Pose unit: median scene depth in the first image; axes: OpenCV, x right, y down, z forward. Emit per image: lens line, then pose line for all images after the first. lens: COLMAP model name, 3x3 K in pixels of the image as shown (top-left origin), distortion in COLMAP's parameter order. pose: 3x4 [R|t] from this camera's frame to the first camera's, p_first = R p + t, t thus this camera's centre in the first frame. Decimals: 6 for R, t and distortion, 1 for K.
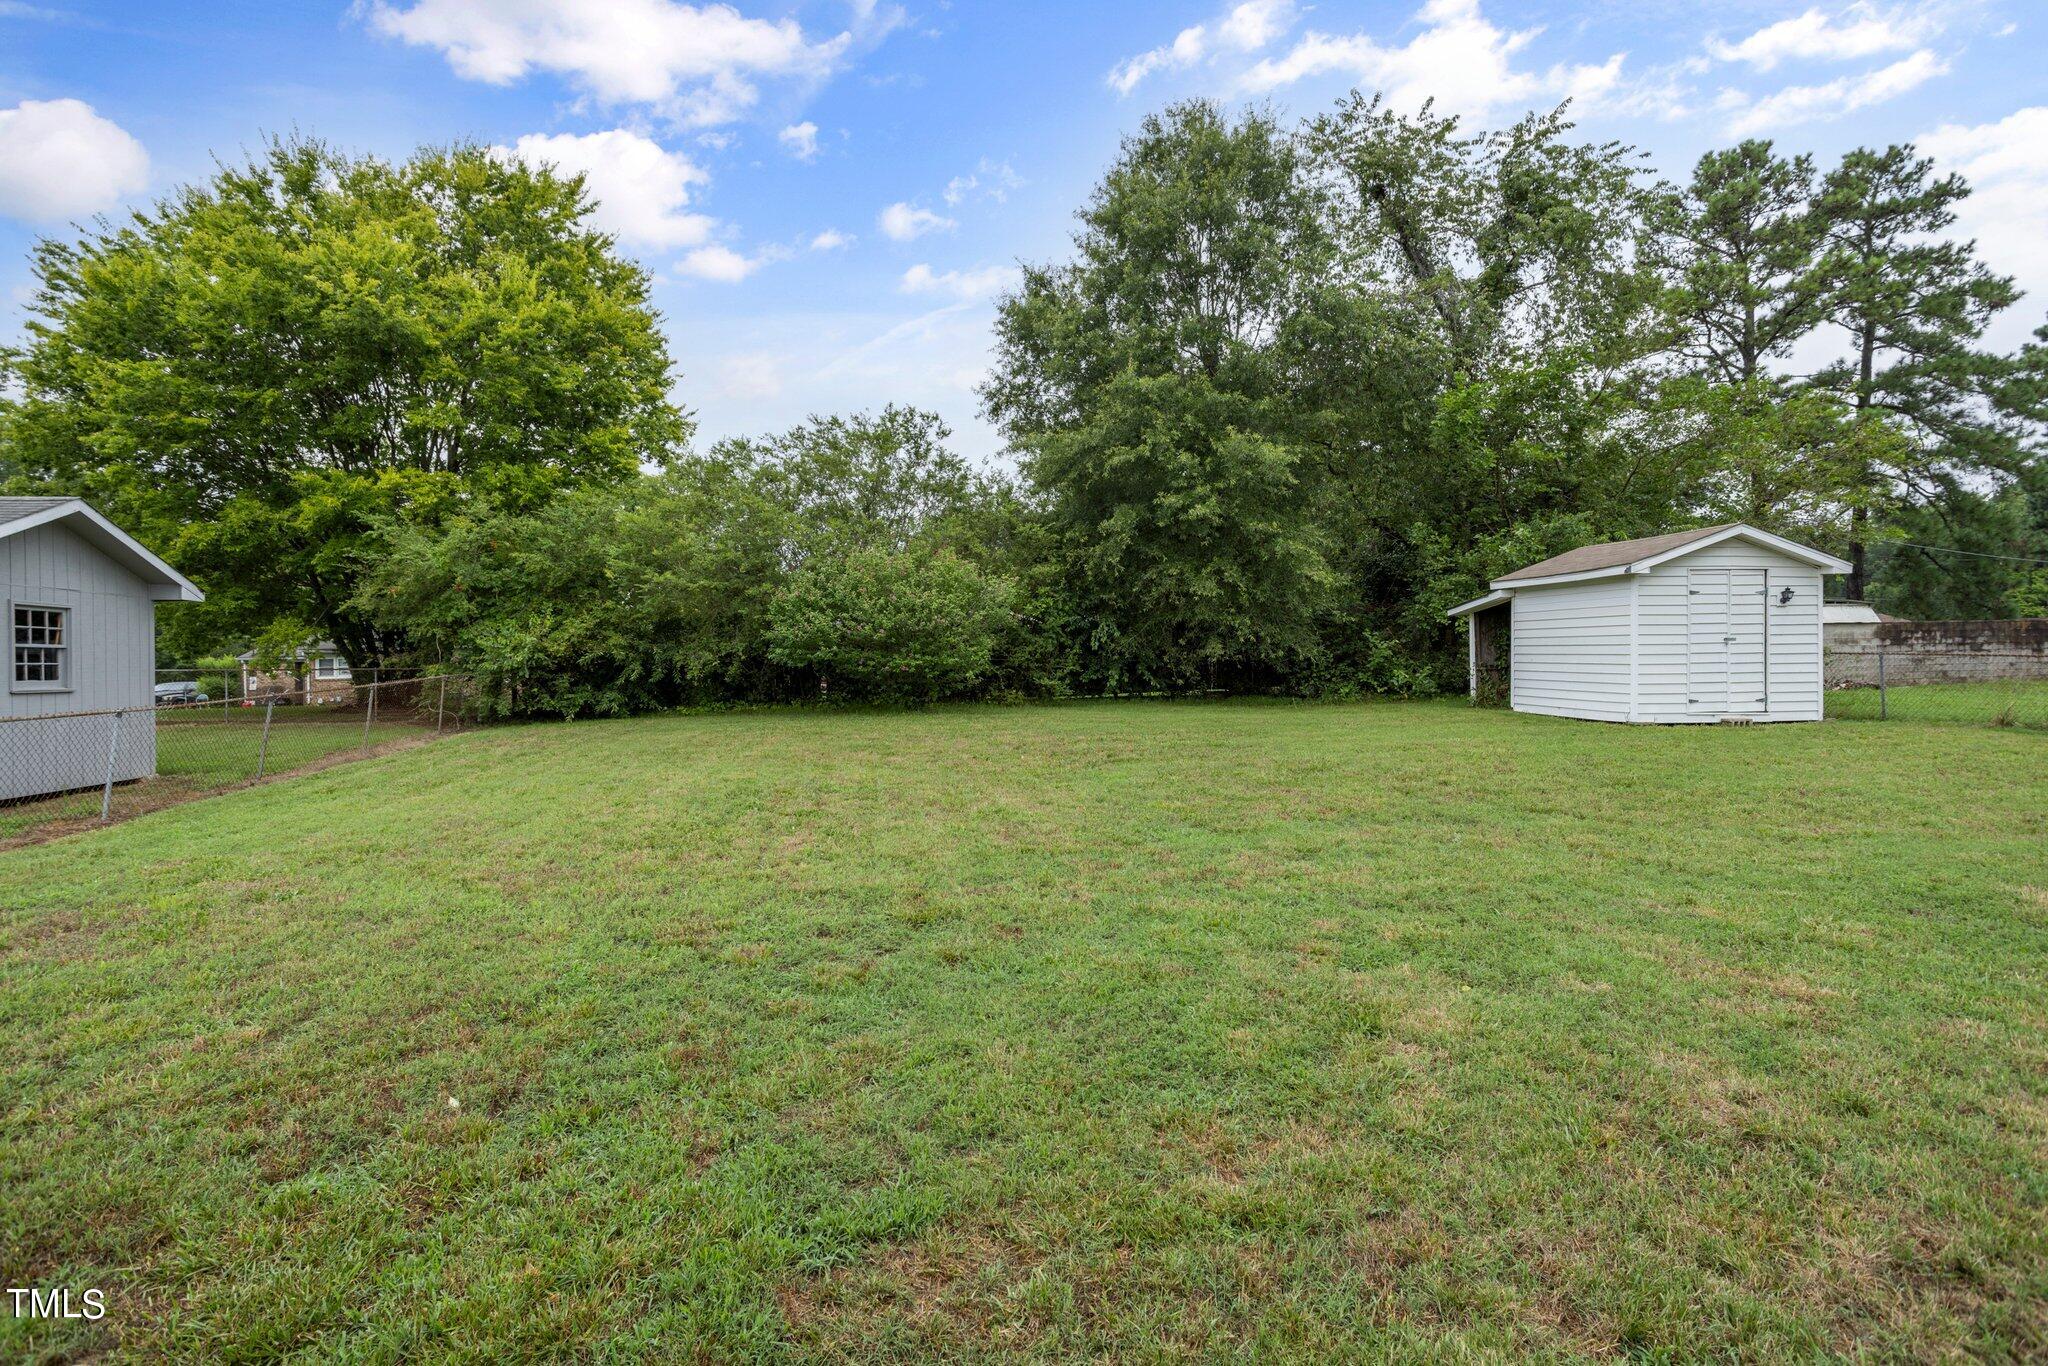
lens RADIAL K [[989.3, 0, 1022.0], [0, 989.3, 635.3], [0, 0, 1]] dist [-0.005028, 0.001327]
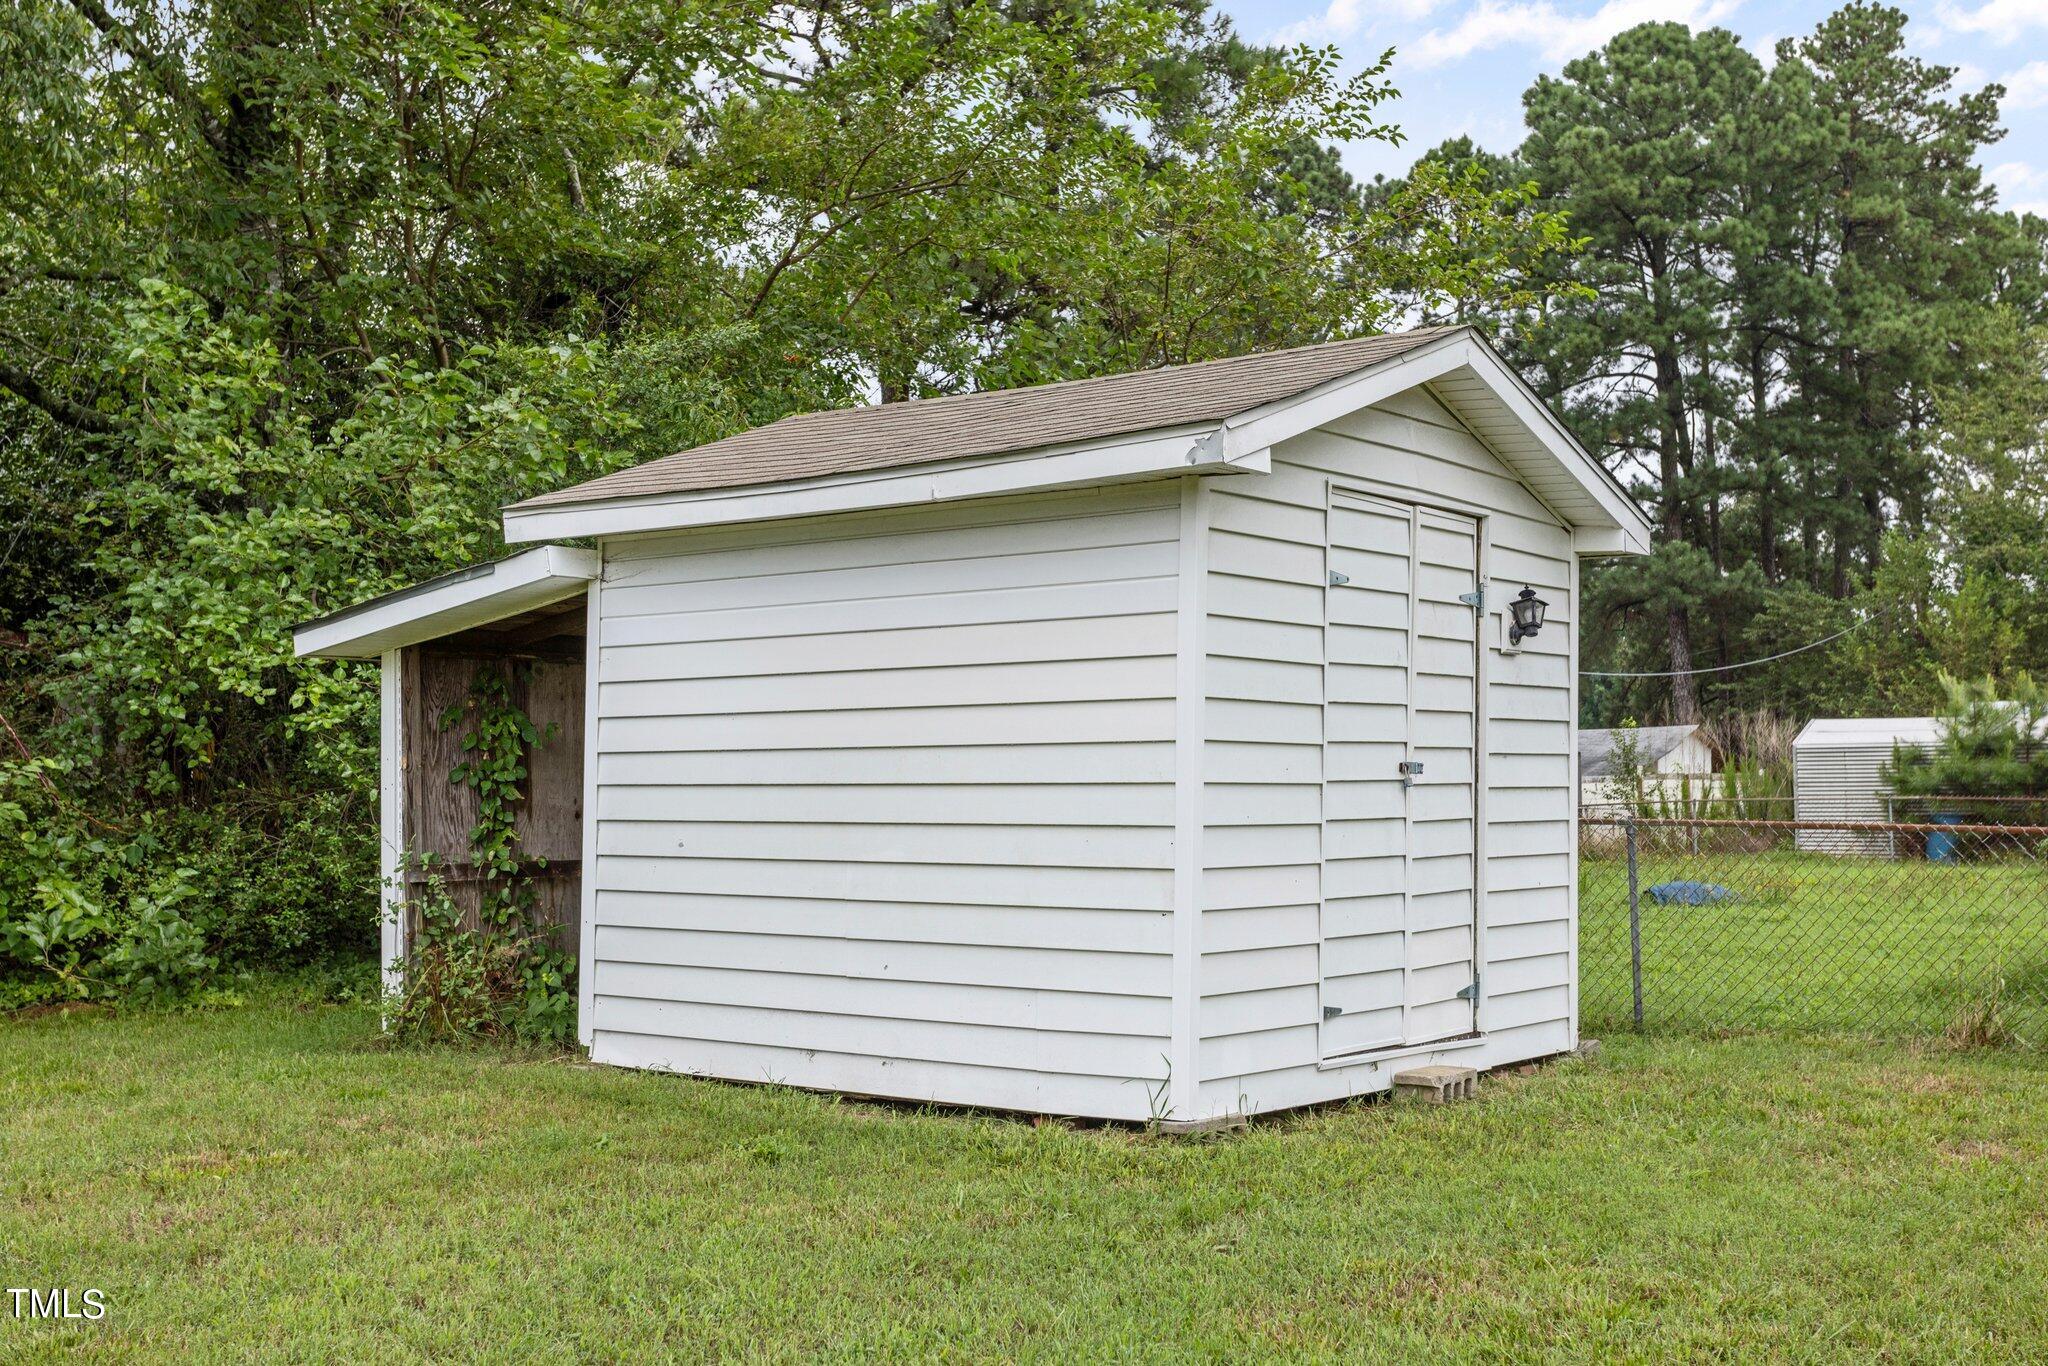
lens RADIAL K [[2352.1, 0, 1024.3], [0, 2352.1, 686.7], [0, 0, 1]] dist [-0.018688, 0.000000]
pose [[0.694733, 0.042724, 0.717997, 0.164502], [-0.017697, 0.998947, -0.042318, 0.009077], [-0.719050, 0.016694, 0.694758, 0.535232]]
